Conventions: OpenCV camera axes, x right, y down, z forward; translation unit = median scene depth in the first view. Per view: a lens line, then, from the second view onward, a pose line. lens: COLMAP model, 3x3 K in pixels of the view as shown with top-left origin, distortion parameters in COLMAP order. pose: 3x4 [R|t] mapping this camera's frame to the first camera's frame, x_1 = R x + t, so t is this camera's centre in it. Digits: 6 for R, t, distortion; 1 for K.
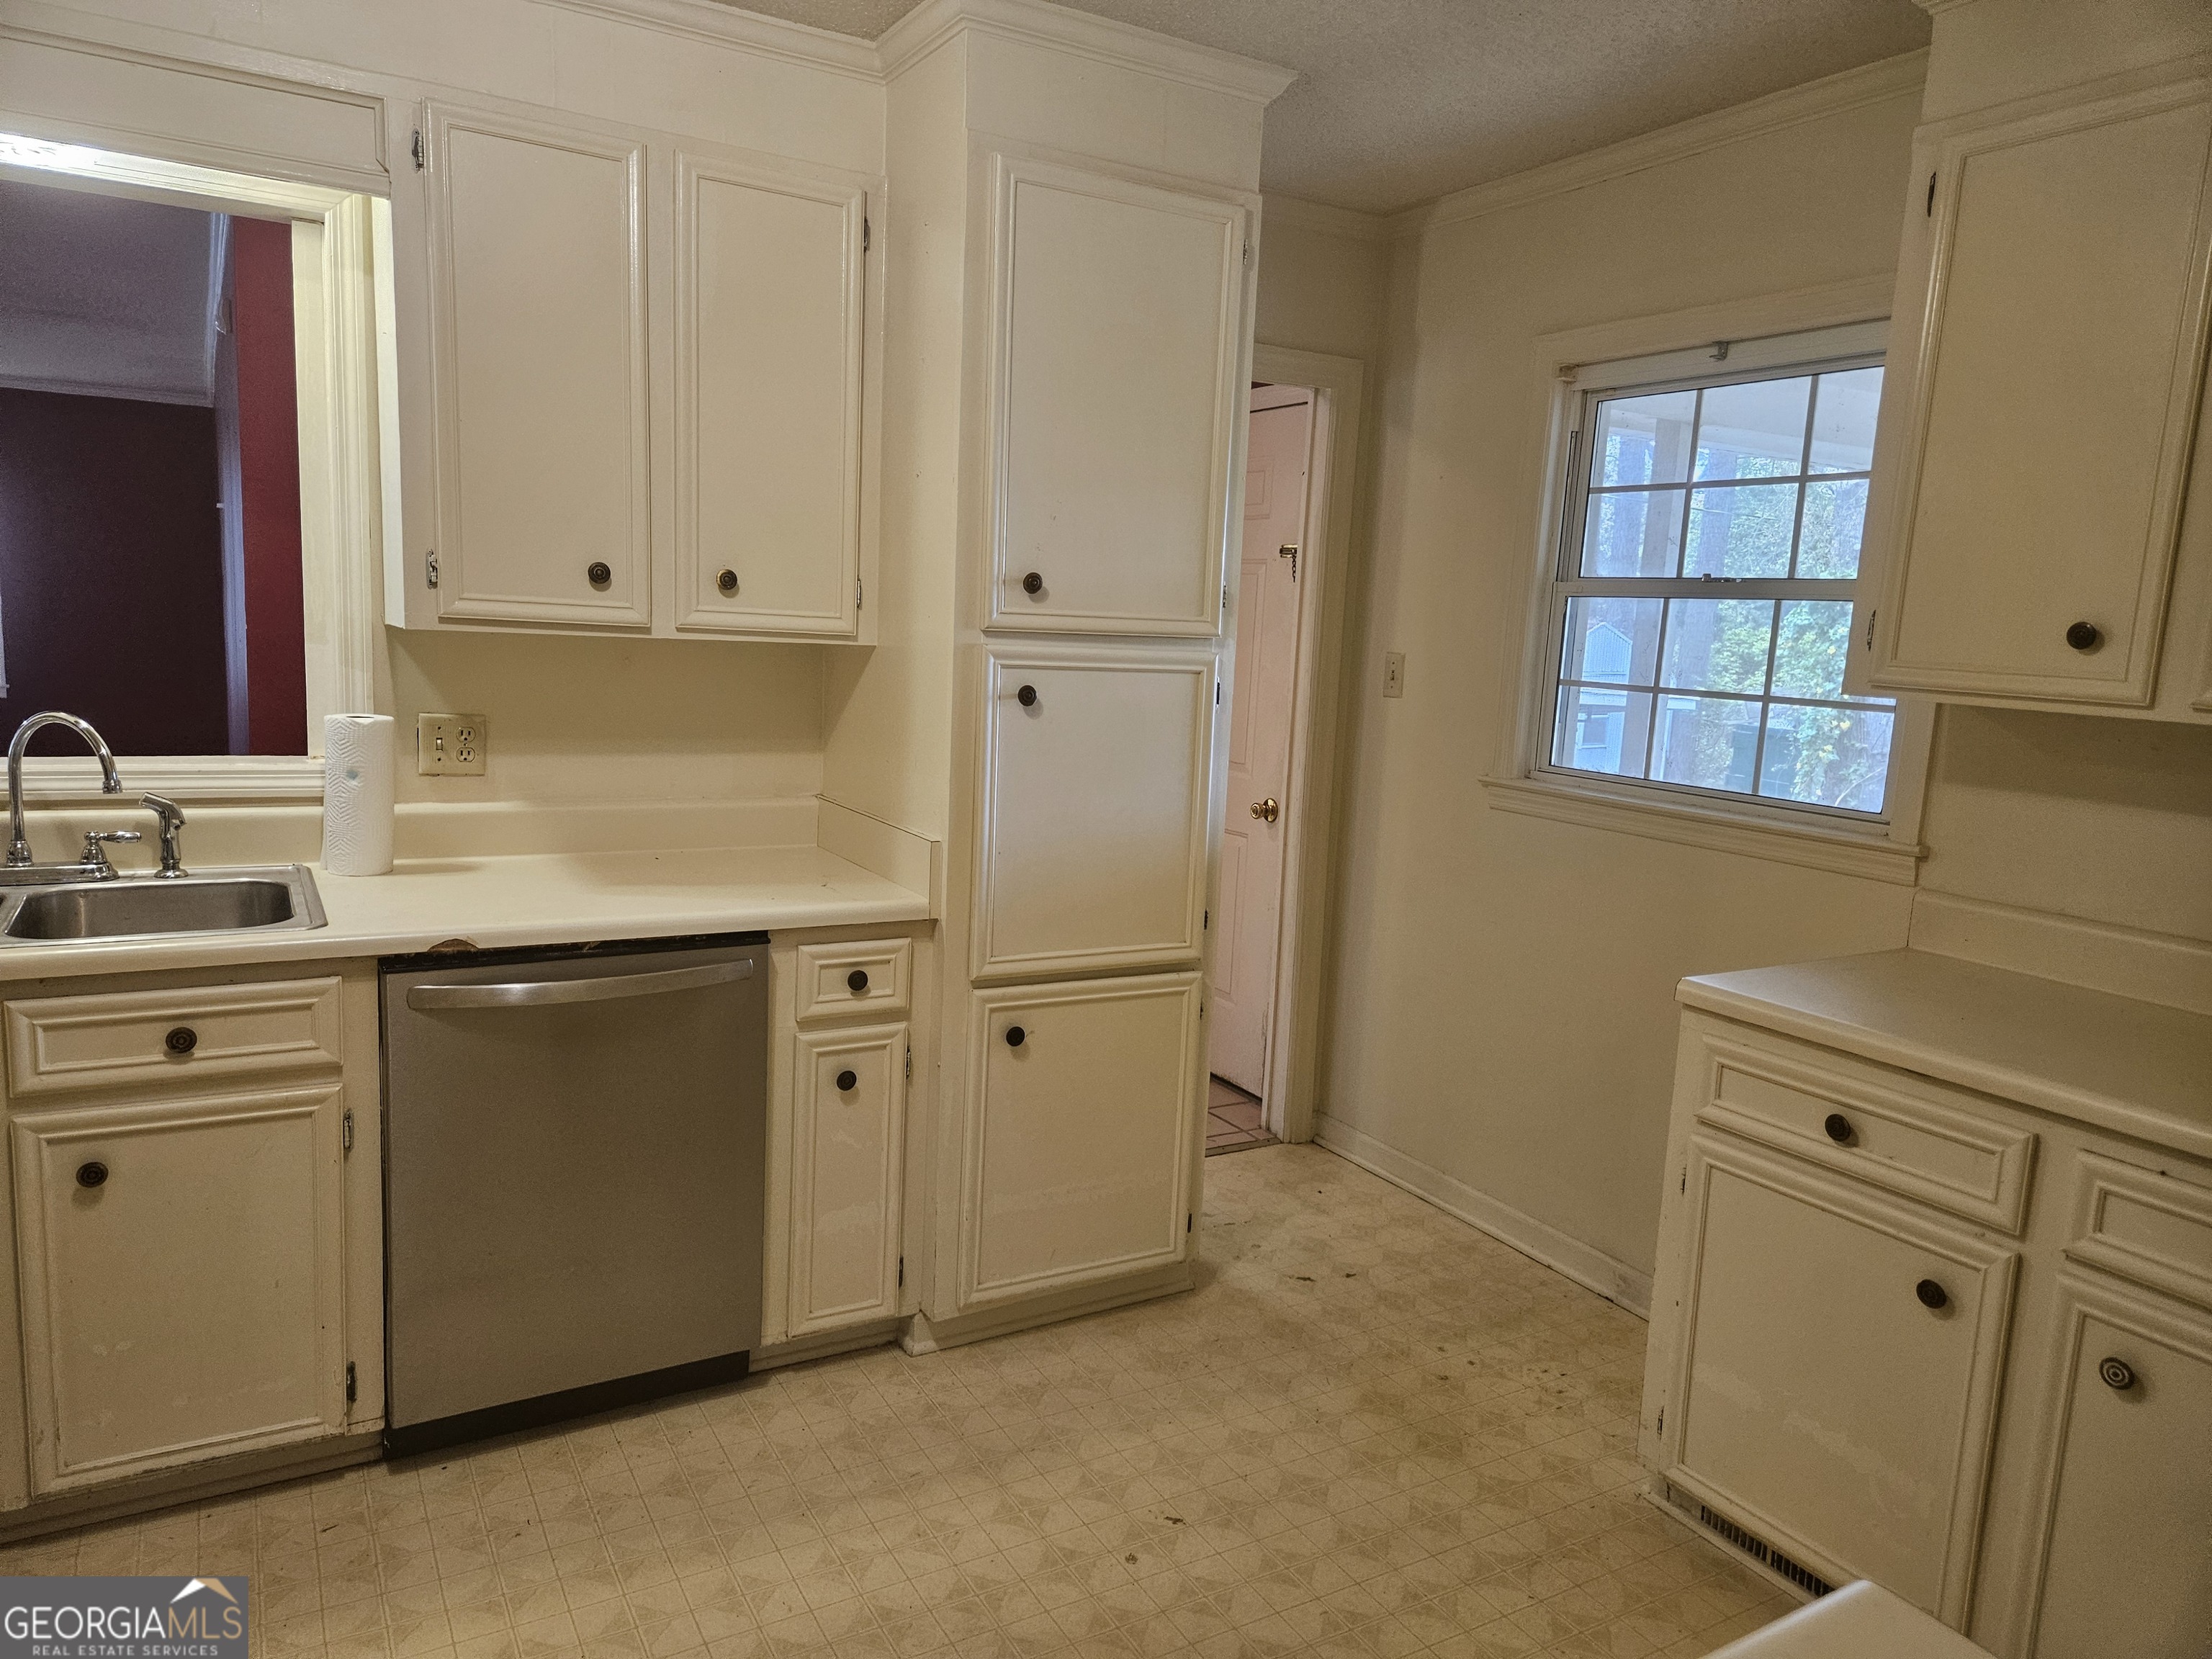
lens RADIAL K [[1470.8, 0, 1094.2], [0, 1470.8, 833.4], [0, 0, 1]] dist [0.071101, -0.057834]
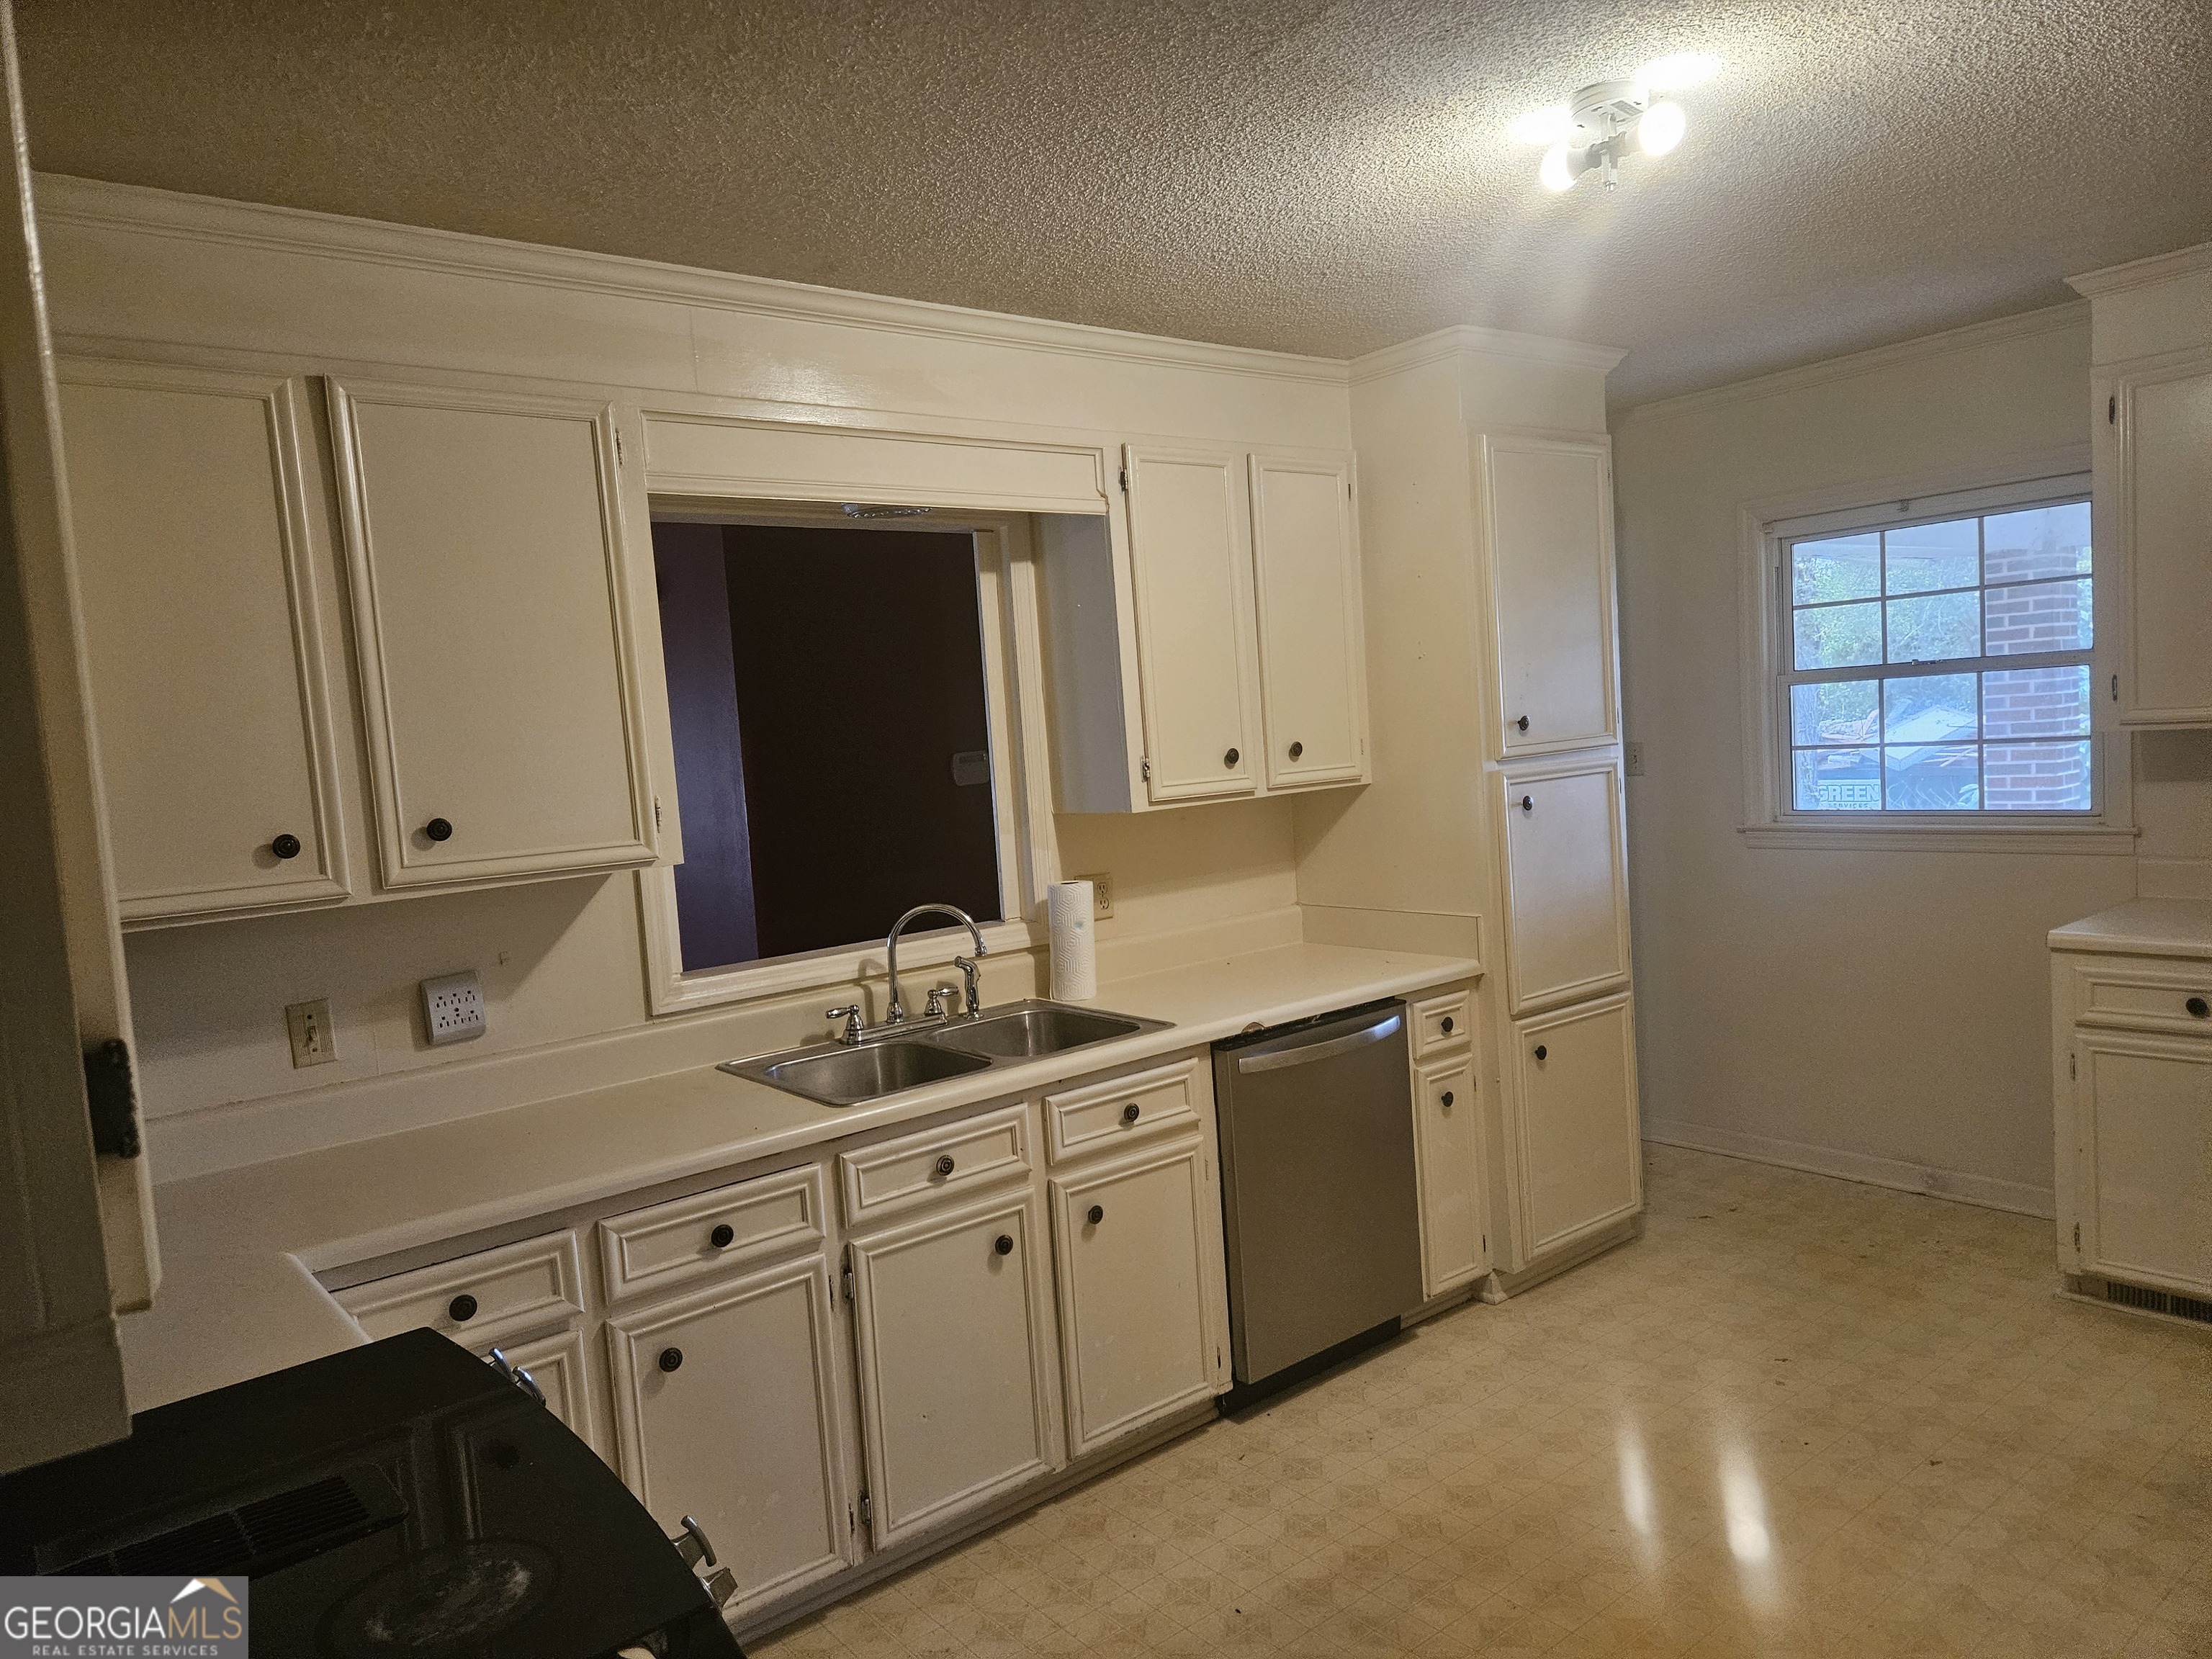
lens RADIAL K [[1470.8, 0, 1095.7], [0, 1470.8, 856.0], [0, 0, 1]] dist [0.071101, -0.057834]
pose [[0.982039, -0.132193, 0.134630, -0.637732], [0.140436, 0.988636, -0.053644, -0.026846], [-0.126009, 0.071587, 0.989443, -0.323811]]
